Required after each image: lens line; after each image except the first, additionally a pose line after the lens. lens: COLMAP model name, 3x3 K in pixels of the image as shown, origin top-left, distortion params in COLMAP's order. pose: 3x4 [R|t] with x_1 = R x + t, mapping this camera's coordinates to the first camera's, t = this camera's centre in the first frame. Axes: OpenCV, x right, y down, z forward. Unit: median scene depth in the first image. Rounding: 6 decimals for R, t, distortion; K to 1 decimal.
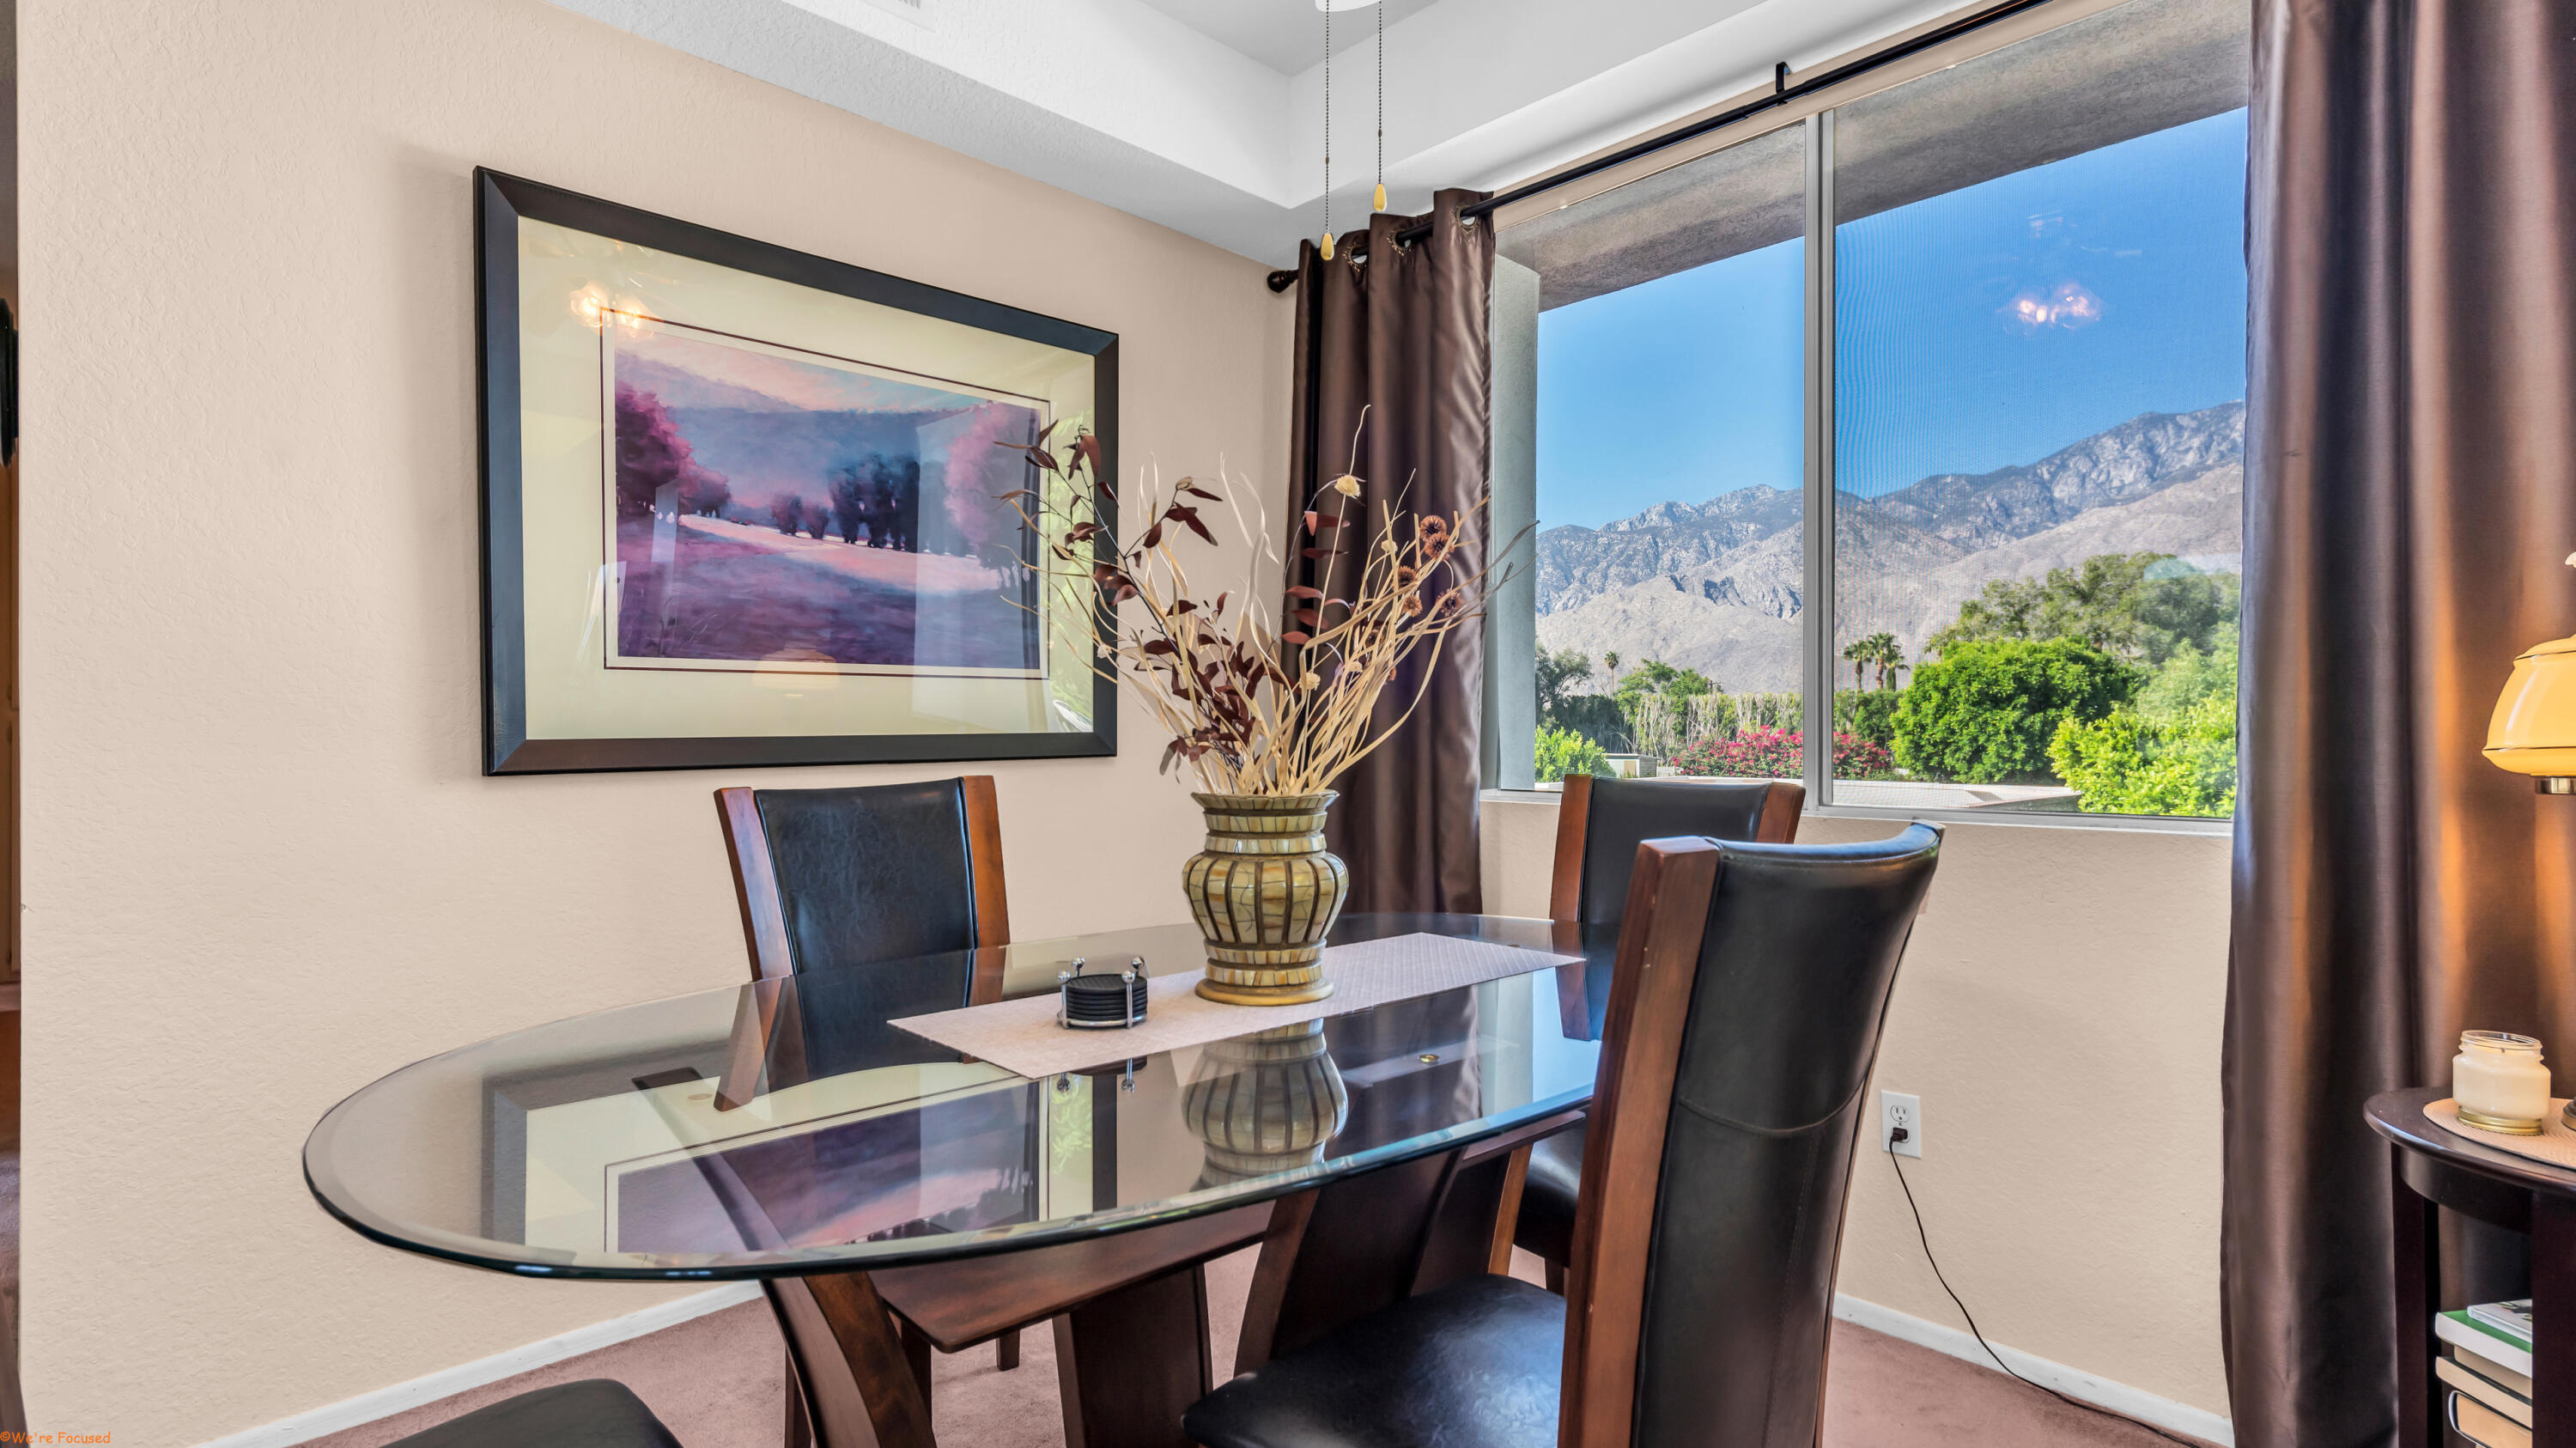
lens RADIAL K [[1255.1, 0, 1206.0], [0, 1255.1, 734.7], [0, 0, 1]] dist [0.014329, -0.001452]
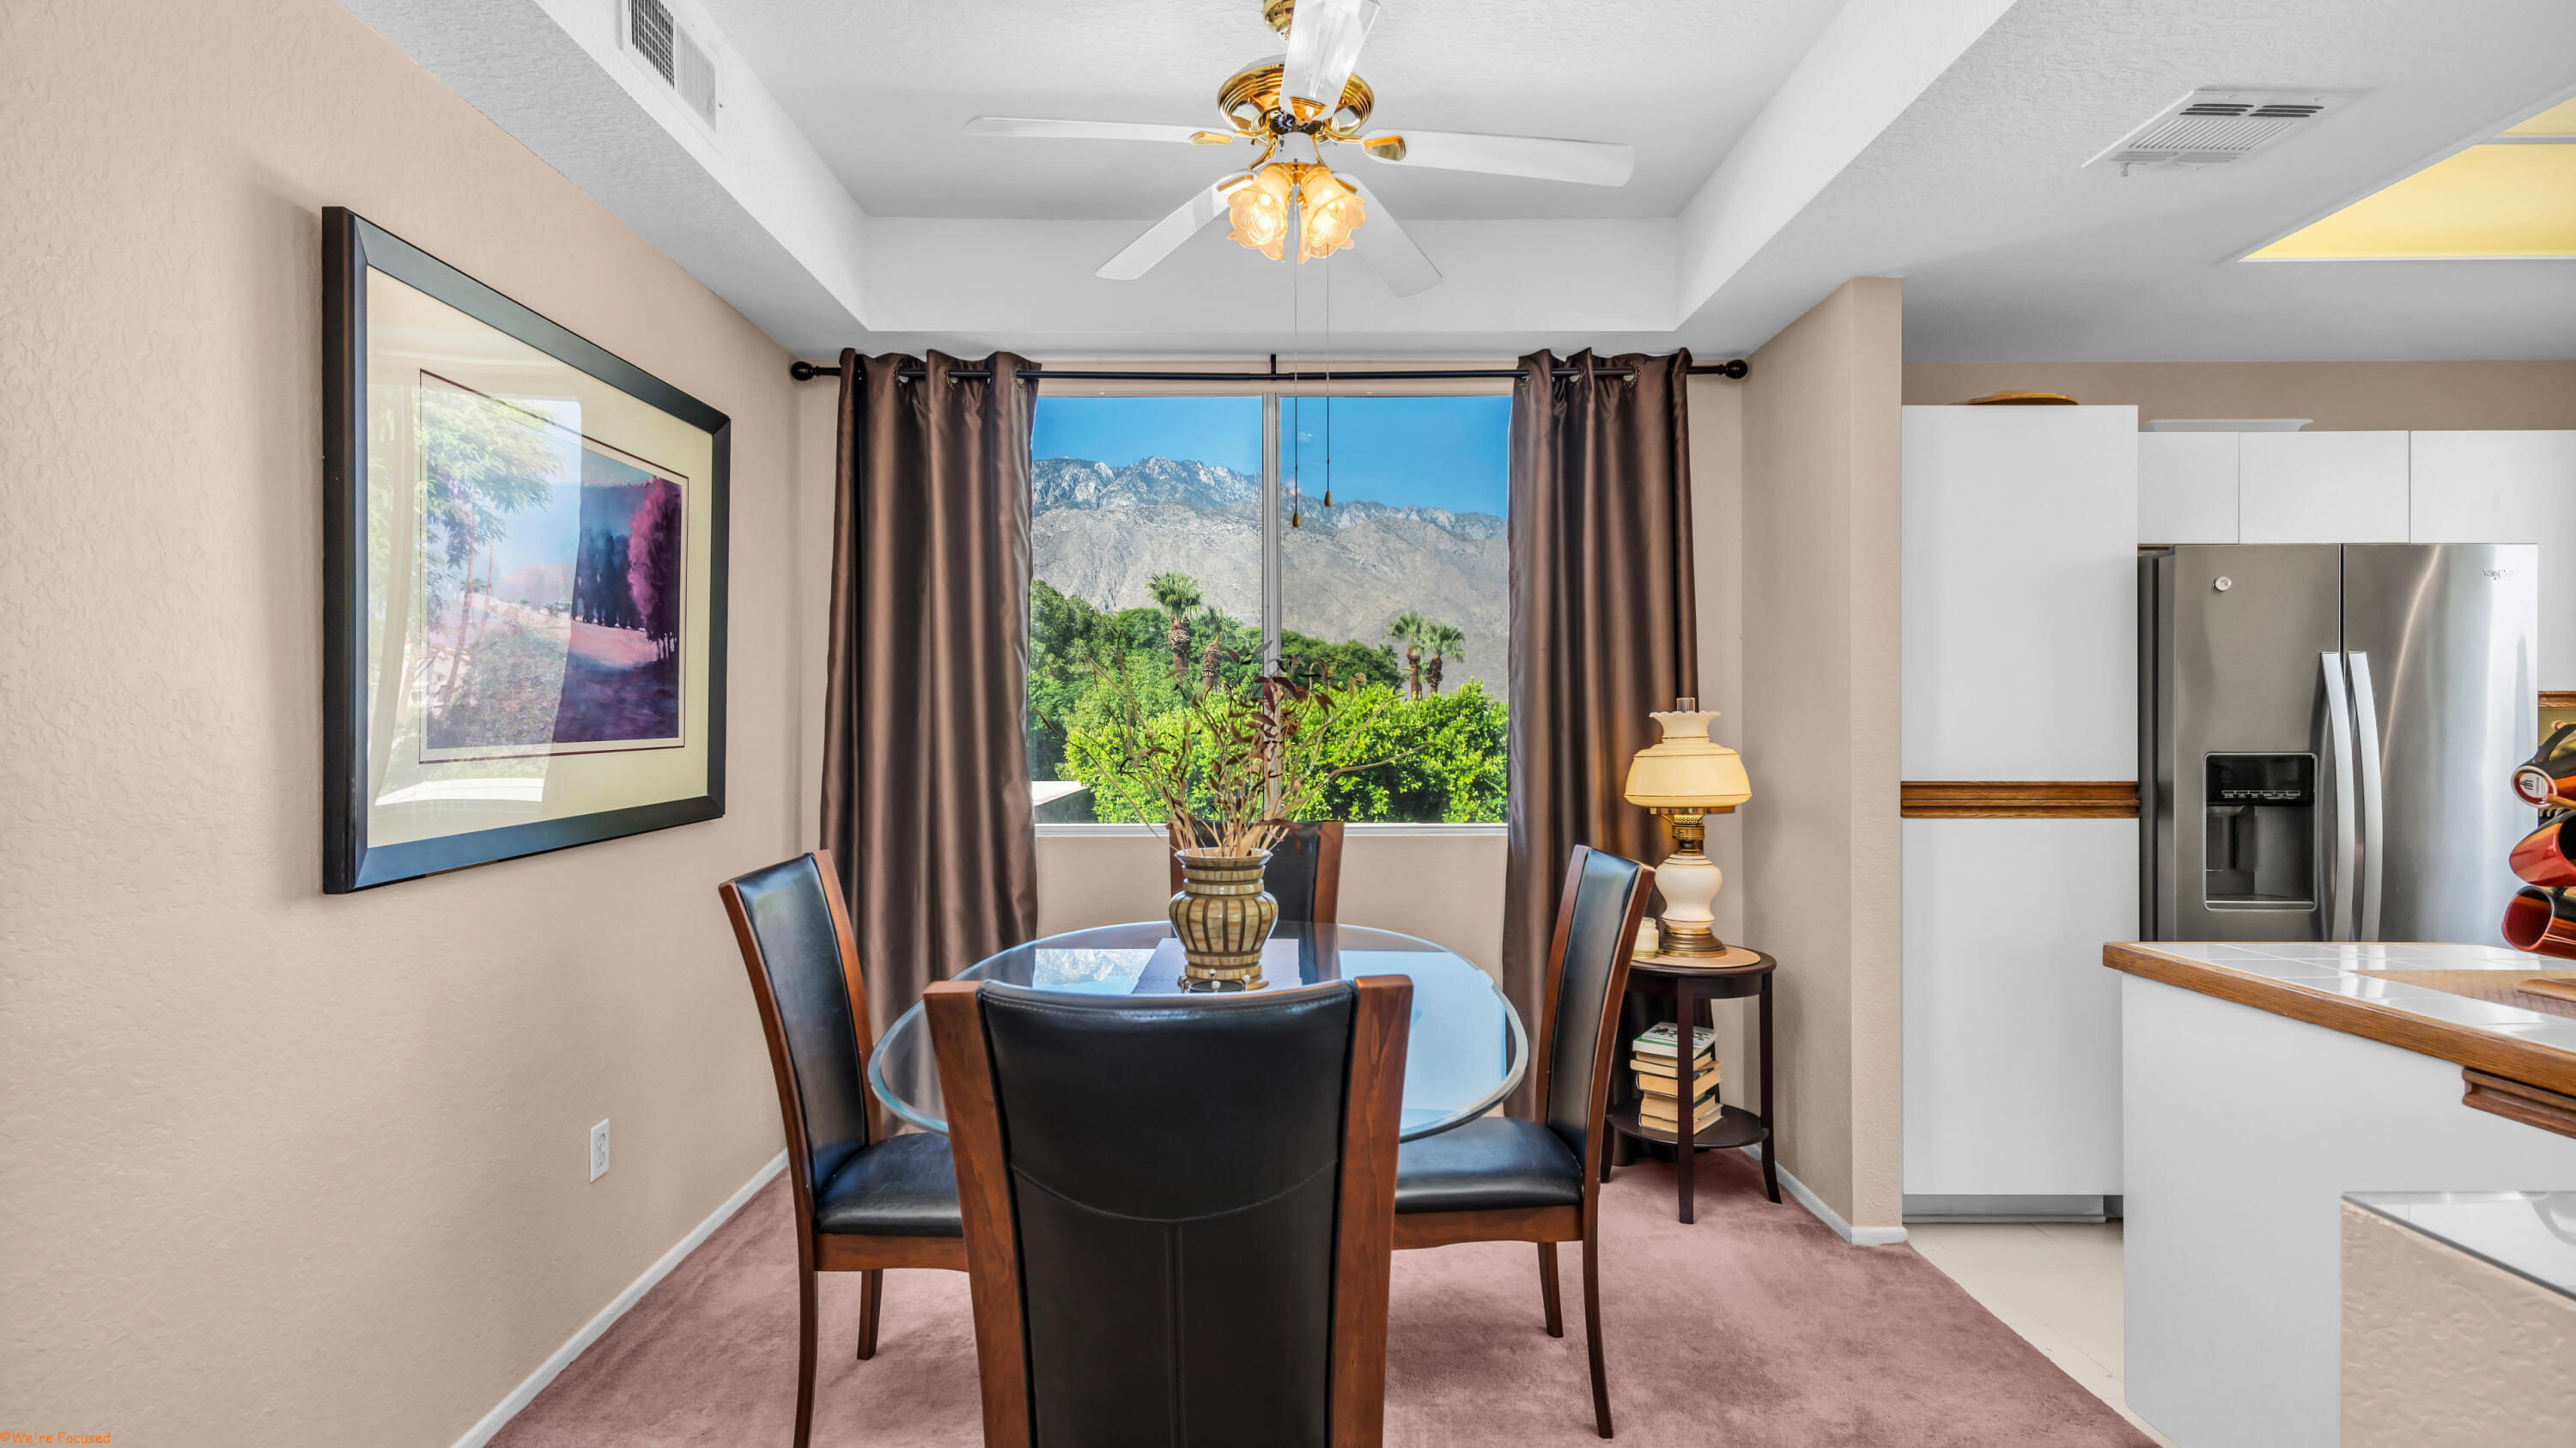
lens RADIAL K [[1255.1, 0, 1277.0], [0, 1255.1, 727.7], [0, 0, 1]] dist [0.014329, -0.001452]
pose [[0.693489, -0.002182, 0.720464, -0.739017], [0.006308, 0.999975, -0.003043, -0.075035], [-0.720440, 0.006654, 0.693486, -0.085872]]
